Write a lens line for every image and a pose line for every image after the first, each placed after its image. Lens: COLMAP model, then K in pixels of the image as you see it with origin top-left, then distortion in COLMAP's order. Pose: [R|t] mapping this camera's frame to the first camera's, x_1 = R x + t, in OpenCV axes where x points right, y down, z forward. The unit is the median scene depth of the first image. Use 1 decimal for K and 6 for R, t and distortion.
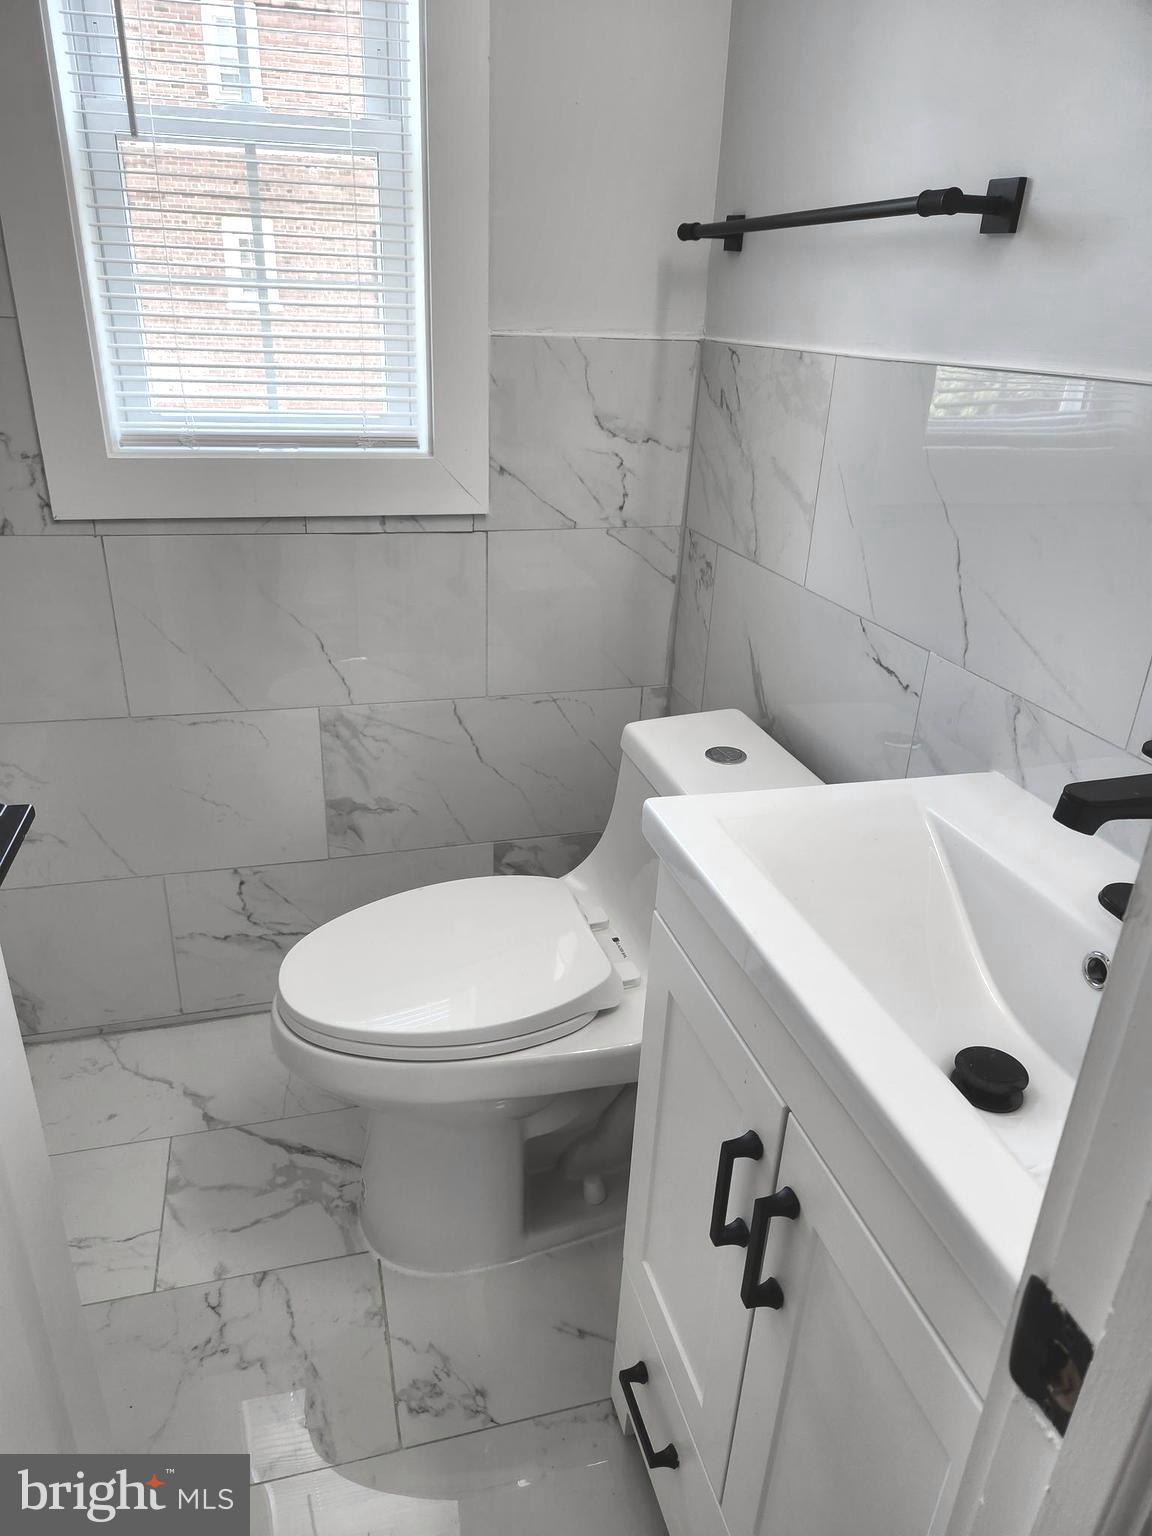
lens RADIAL K [[1024.9, 0, 571.4], [0, 1024.9, 770.7], [0, 0, 1]] dist [0.076266, -0.067282]
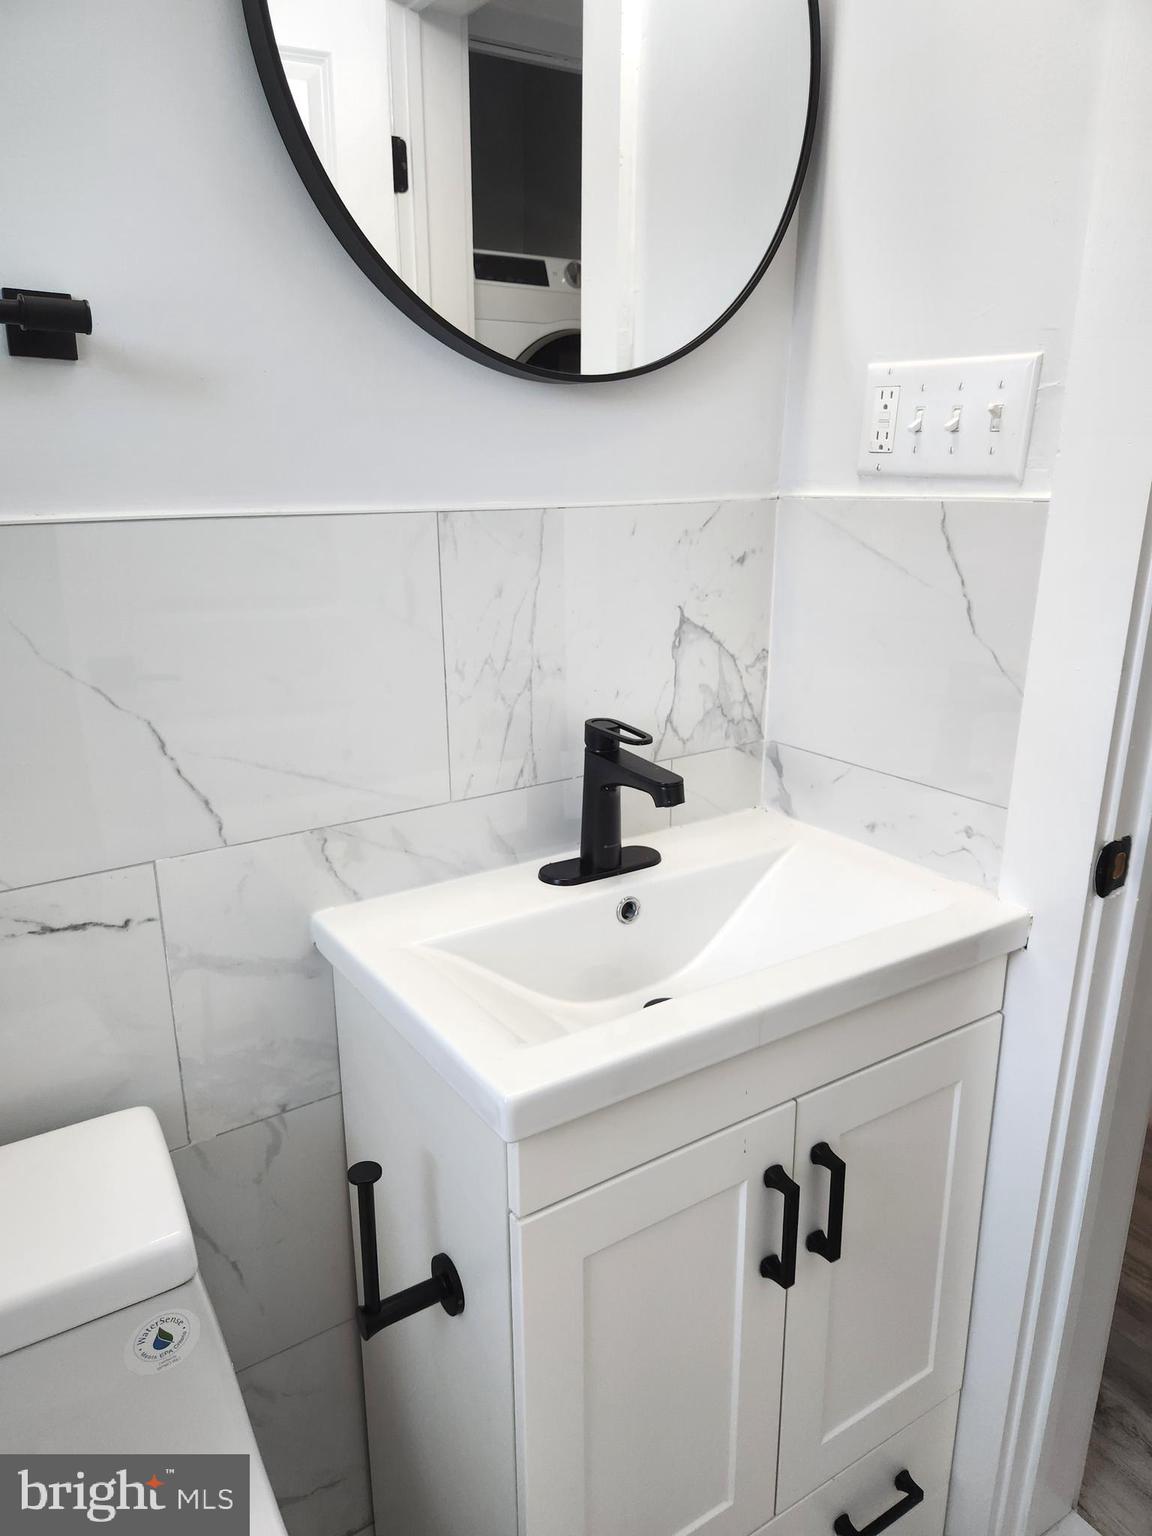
lens RADIAL K [[1024.9, 0, 575.8], [0, 1024.9, 769.1], [0, 0, 1]] dist [0.076266, -0.067282]
pose [[-0.279149, -0.315903, 0.906797, -0.462309], [0.390397, 0.825433, 0.407738, -0.391194], [-0.877306, 0.467831, -0.107091, 0.813122]]
